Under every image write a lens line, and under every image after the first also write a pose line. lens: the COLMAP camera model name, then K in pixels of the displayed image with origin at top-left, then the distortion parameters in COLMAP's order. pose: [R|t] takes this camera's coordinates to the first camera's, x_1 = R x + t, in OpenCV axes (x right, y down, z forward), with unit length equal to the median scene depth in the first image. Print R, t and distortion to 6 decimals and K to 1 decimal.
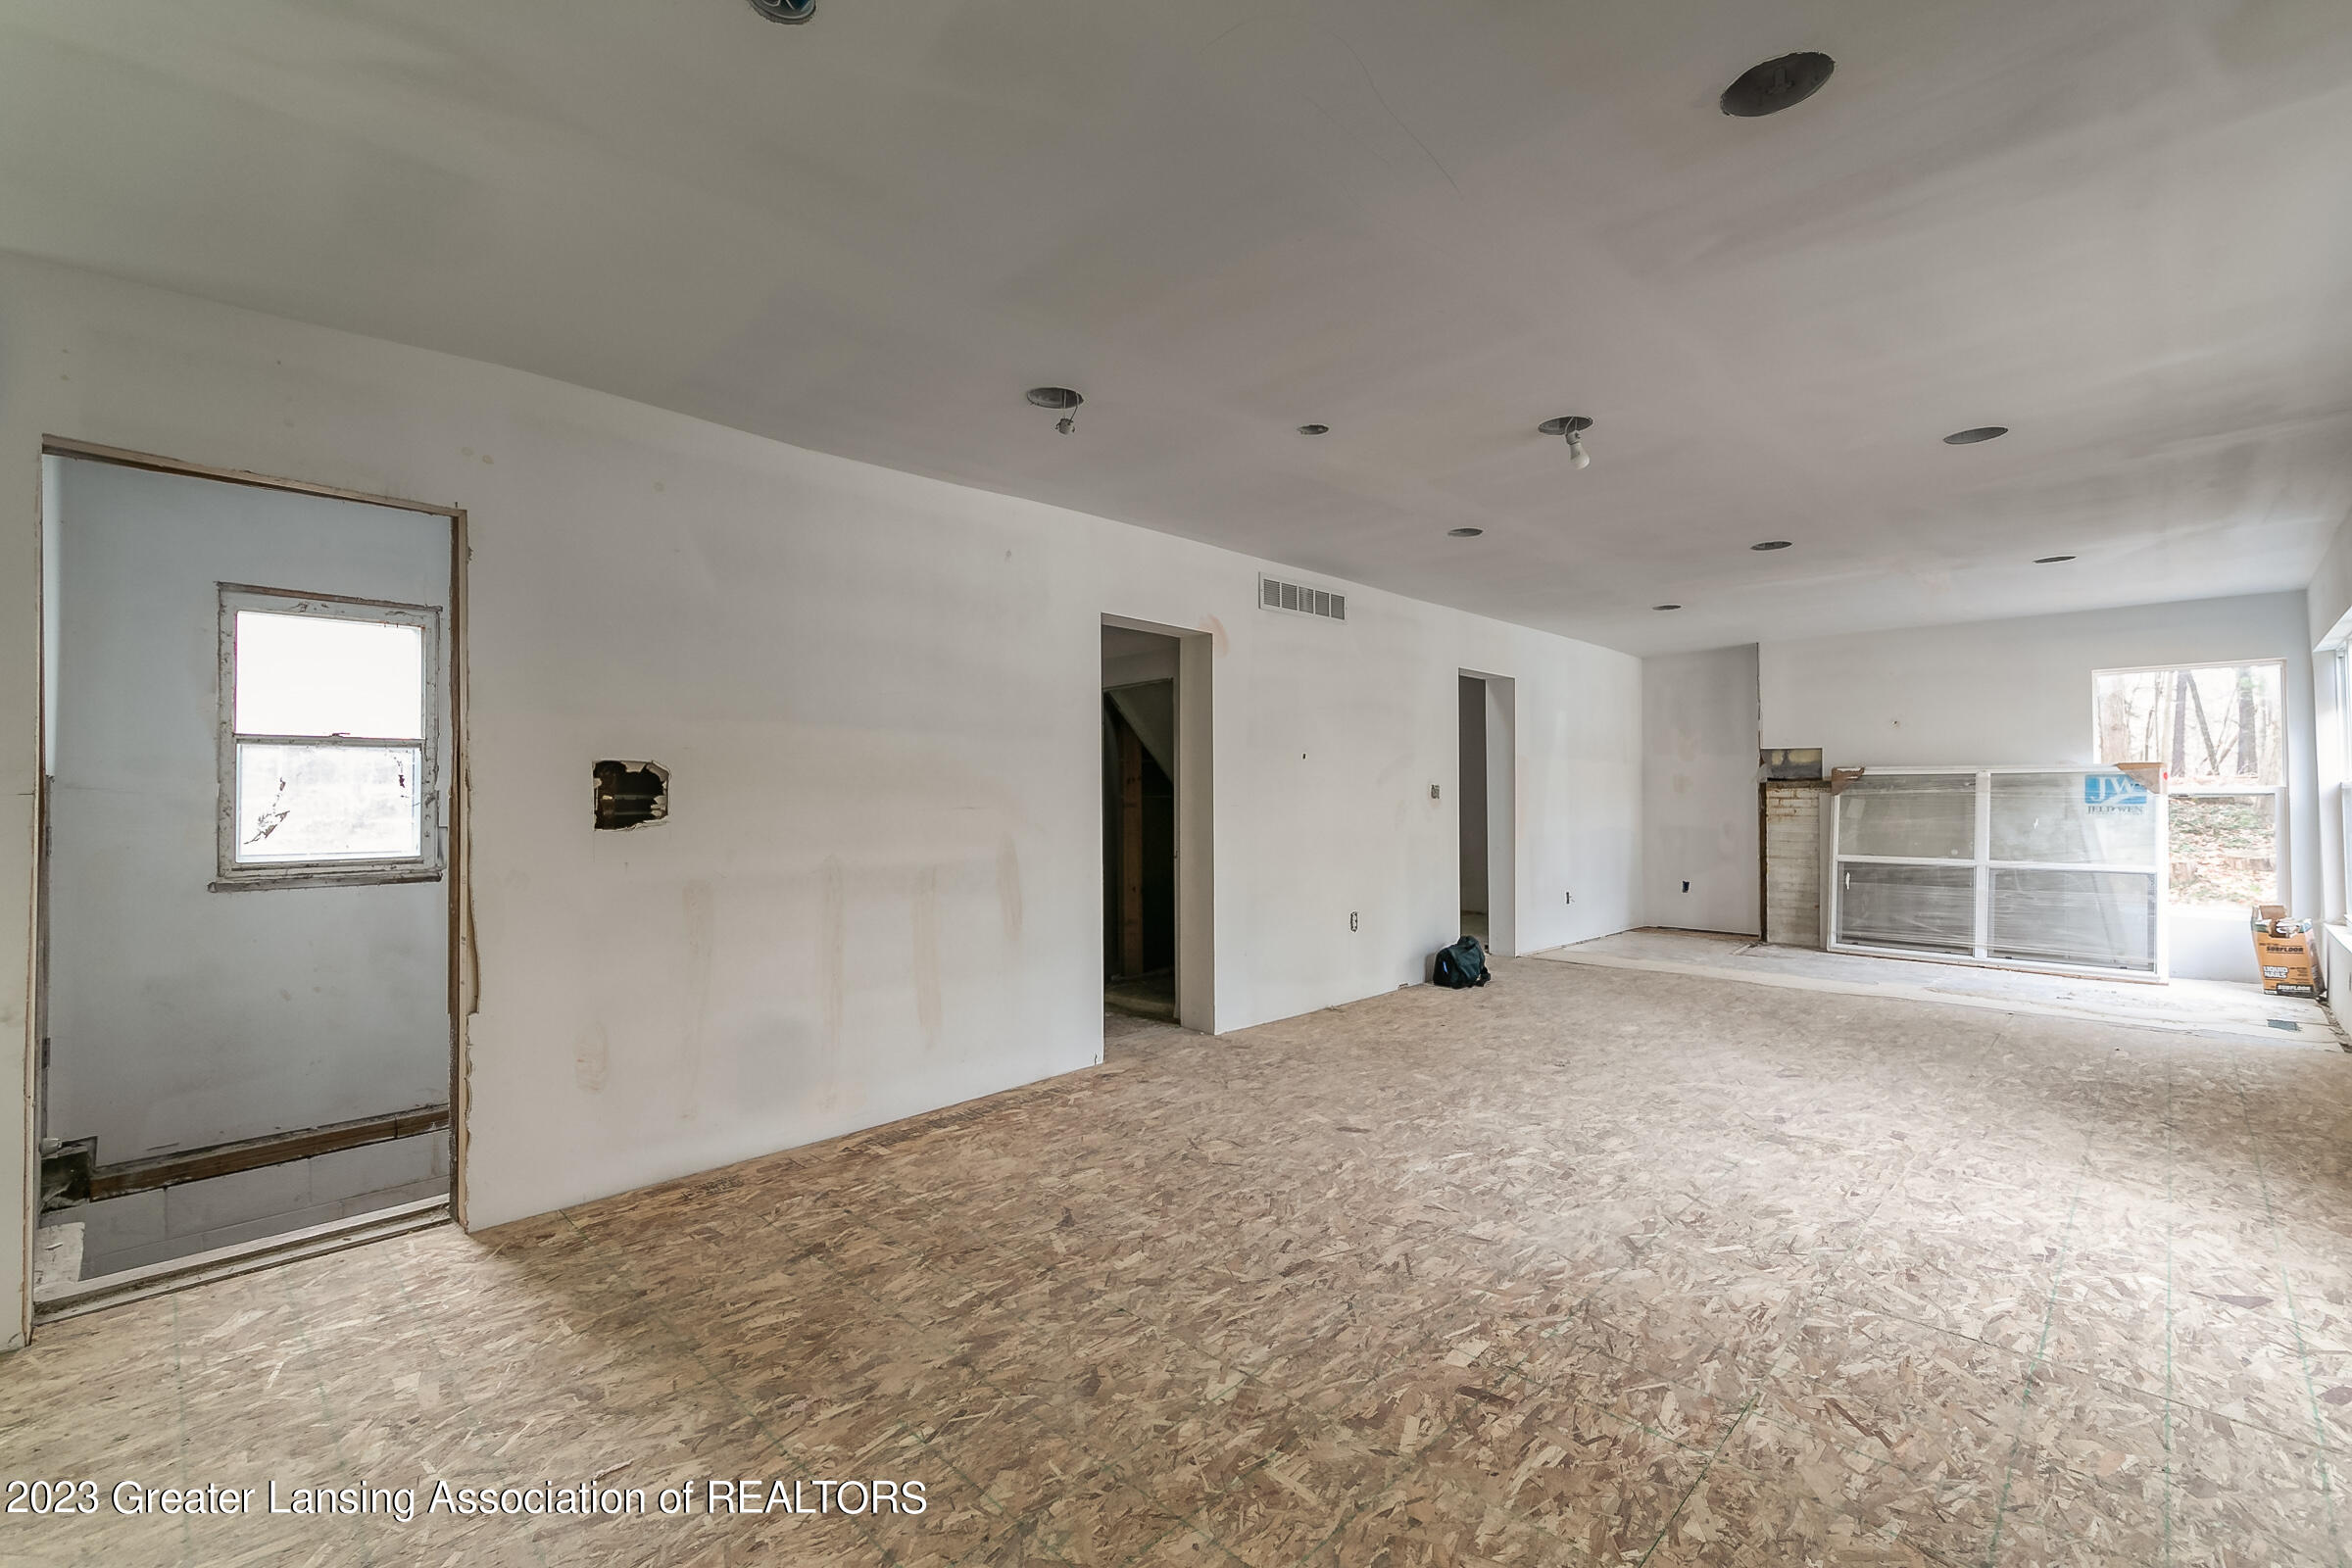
lens RADIAL K [[1018.4, 0, 1178.9], [0, 1018.4, 781.3], [0, 0, 1]] dist [0.005614, 0.000831]
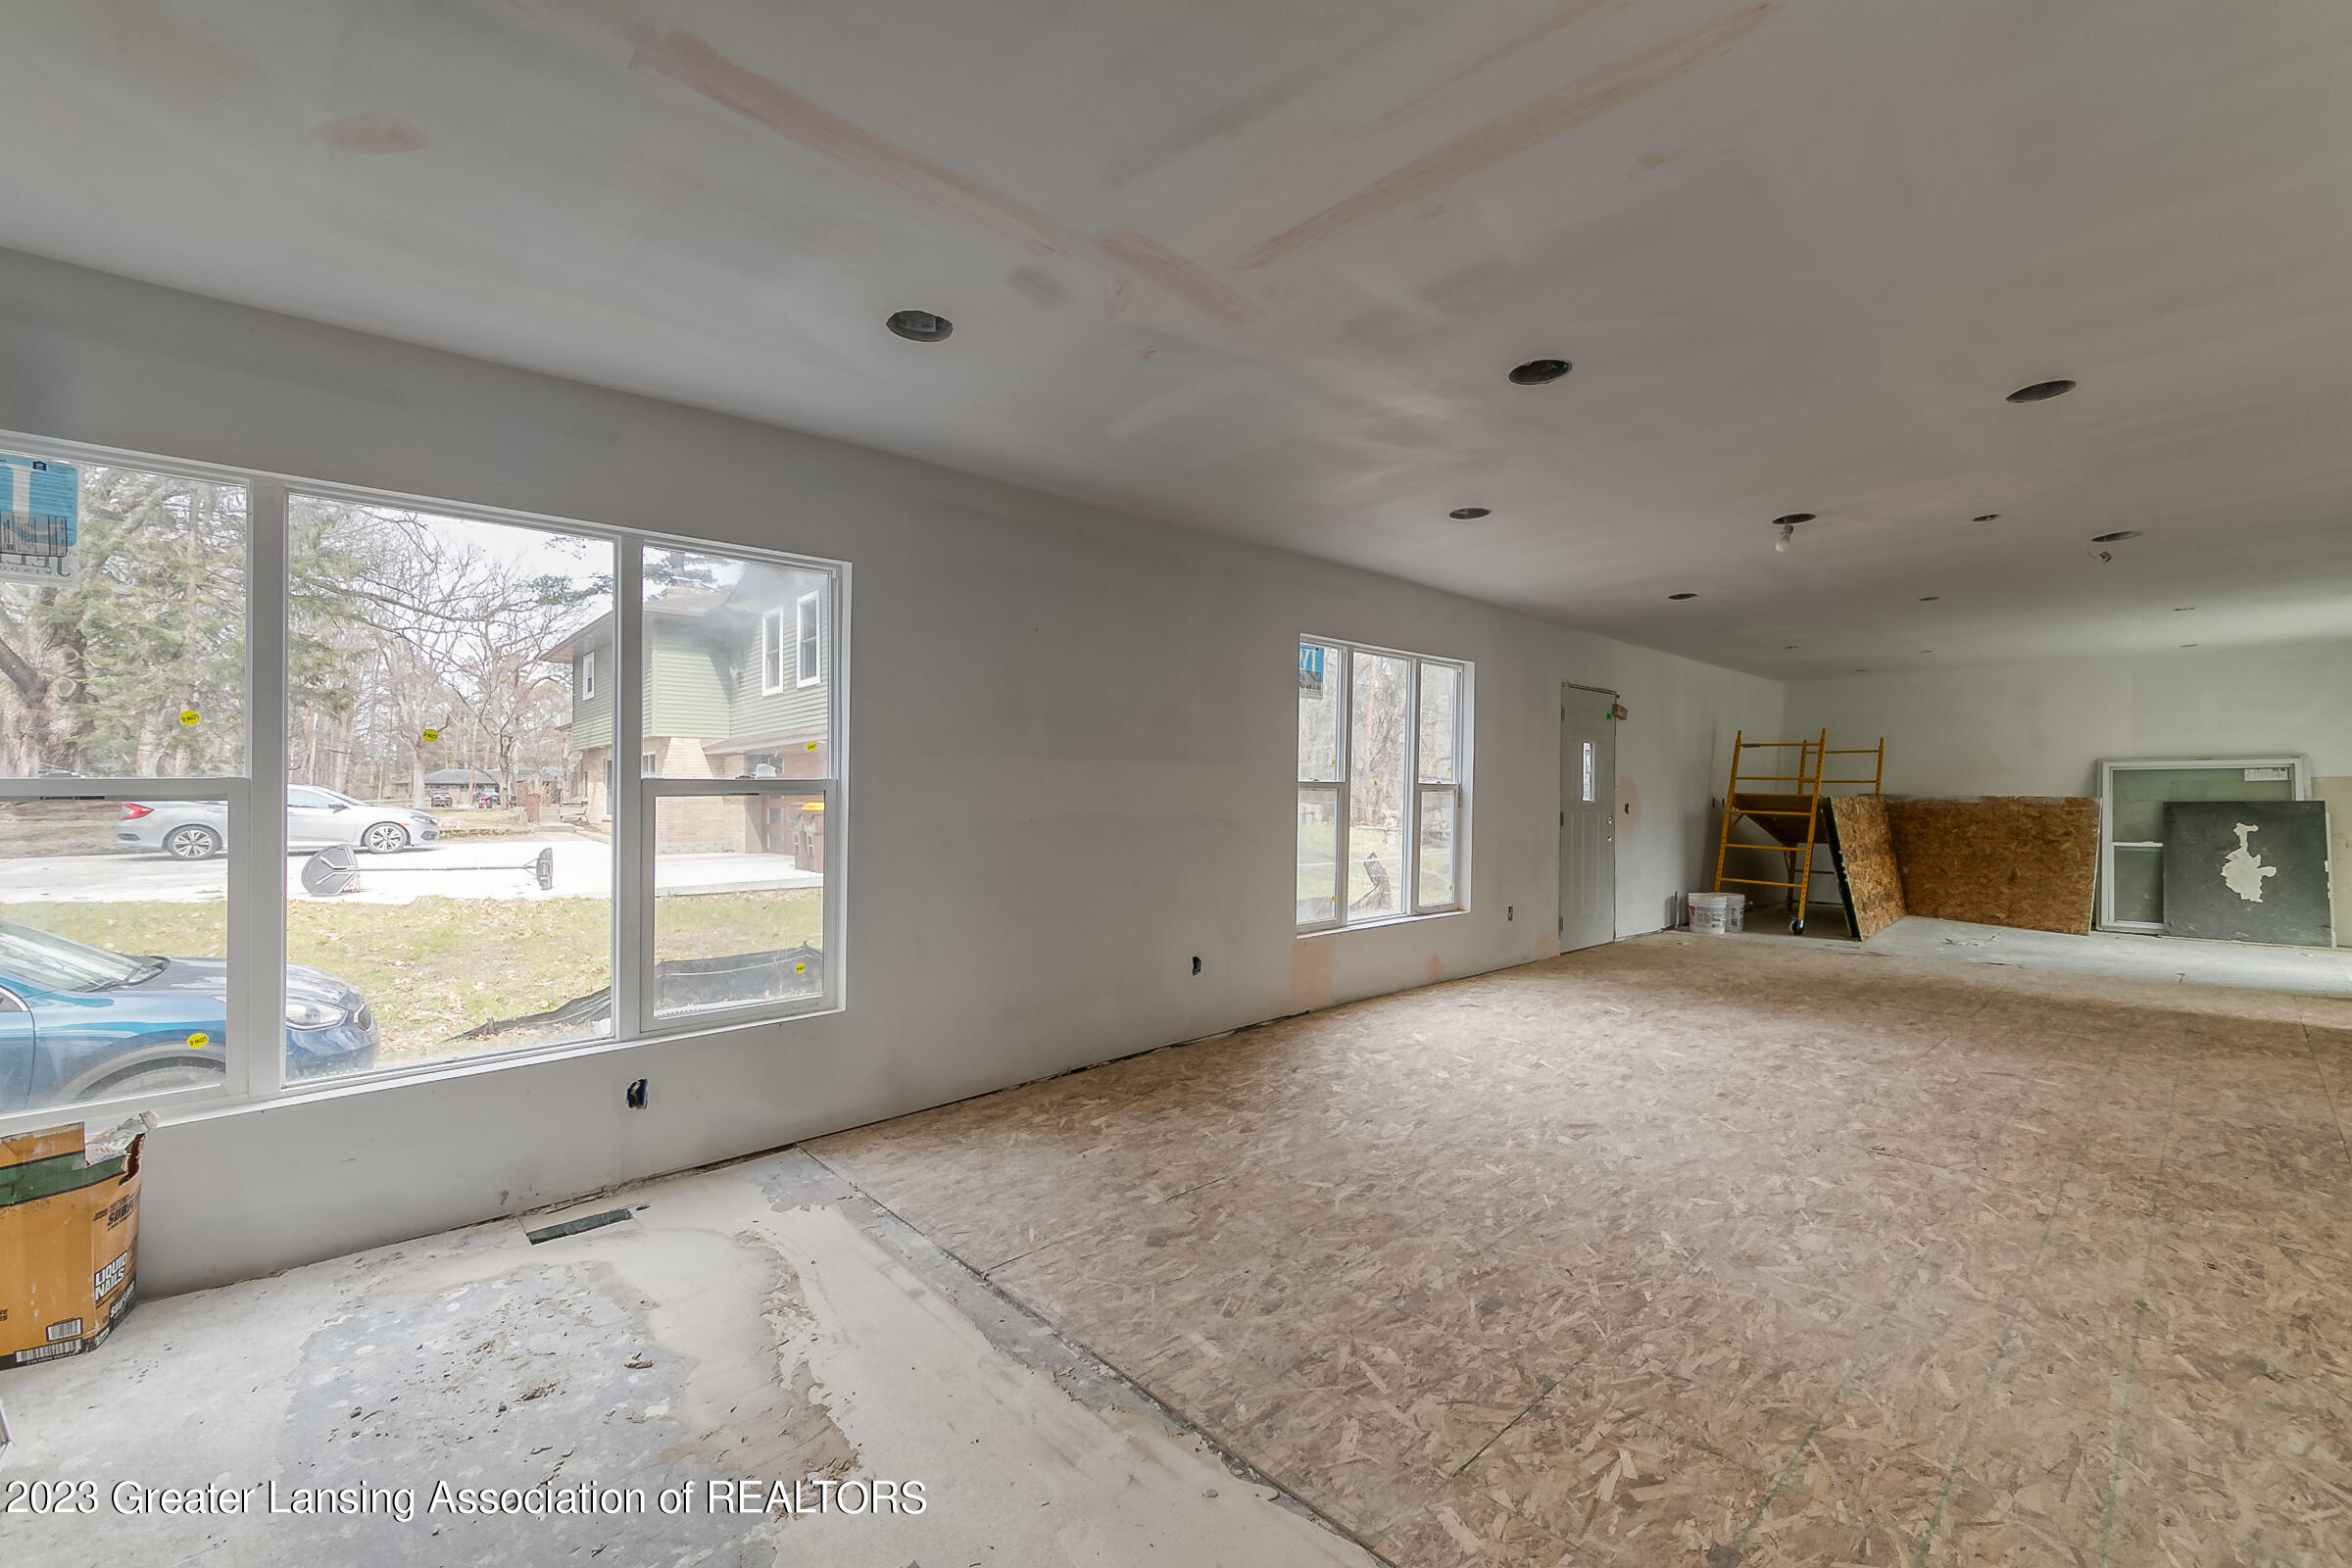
lens RADIAL K [[962.7, 0, 1172.4], [0, 962.7, 776.2], [0, 0, 1]] dist [-0.001954, 0.000018]
pose [[-0.998301, 0.001963, 0.058239, 0.574070], [0.001032, 0.999871, -0.016017, 0.006249], [-0.058263, -0.015930, -0.998174, 1.173266]]
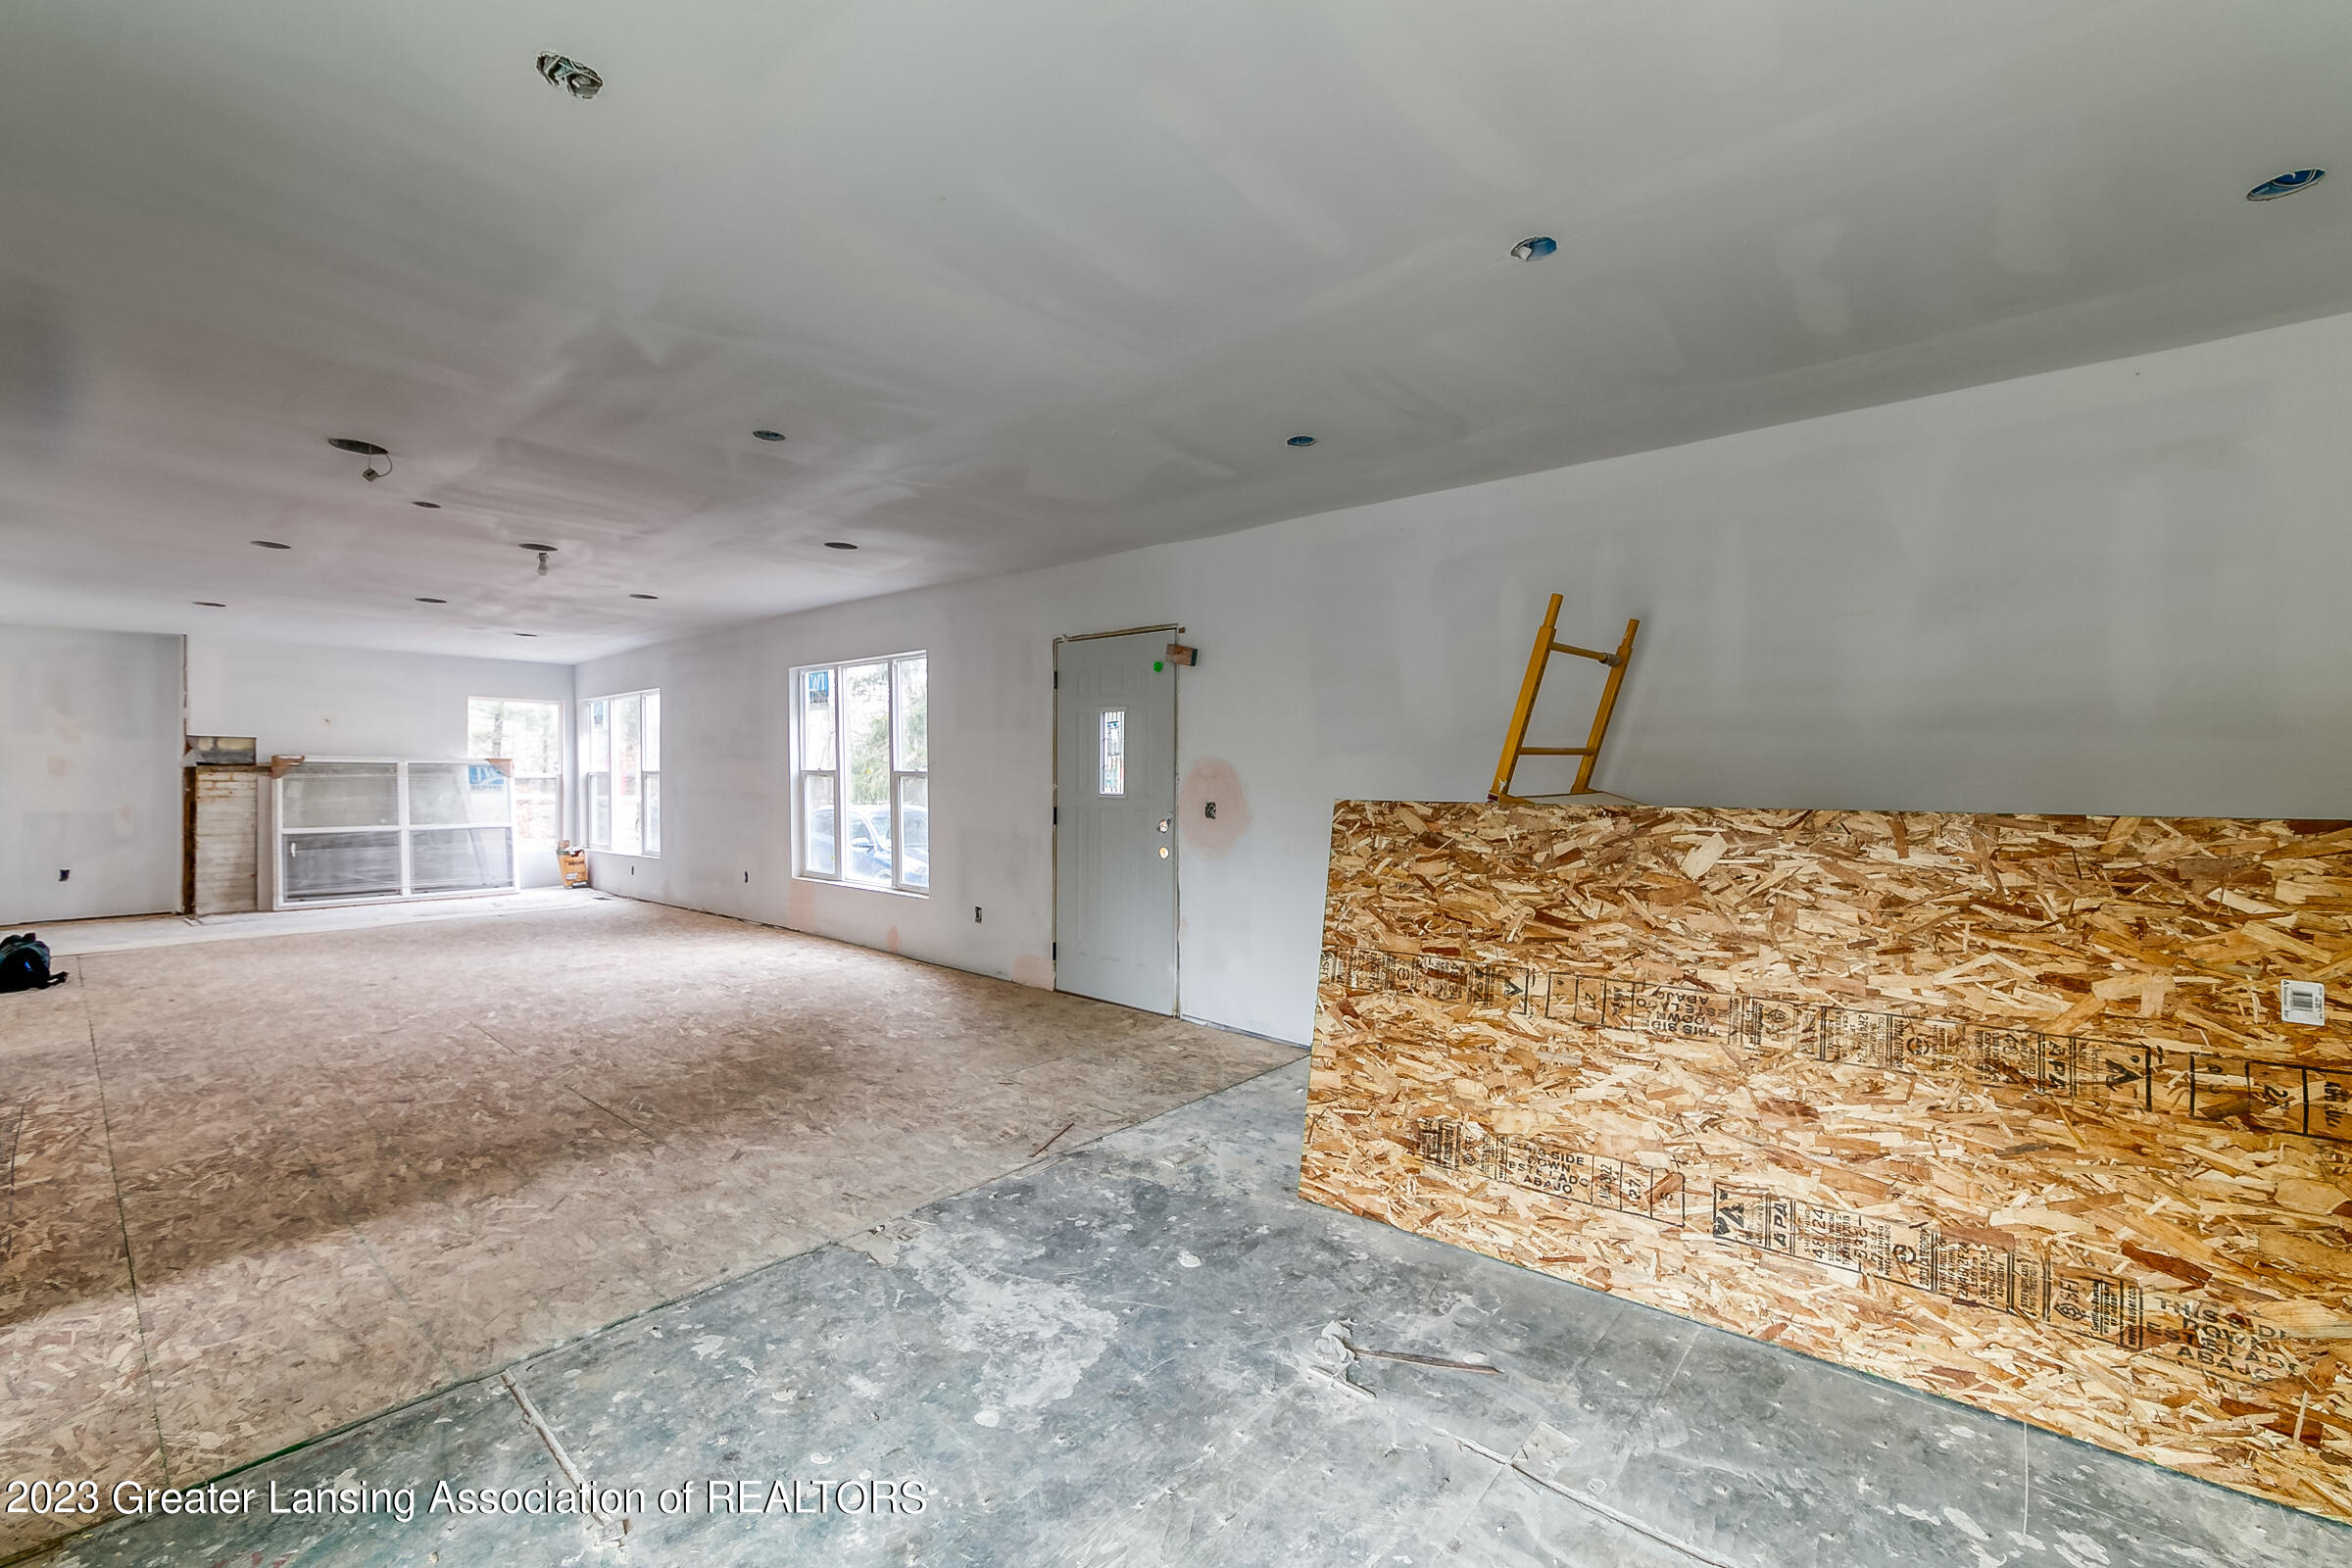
lens RADIAL K [[962.7, 0, 1181.7], [0, 962.7, 786.1], [0, 0, 1]] dist [-0.001954, 0.000018]
pose [[-0.077338, -0.004876, 0.996993, -0.611804], [-0.011036, 0.999931, 0.004034, 0.007187], [-0.996944, -0.010691, -0.077386, 0.049989]]
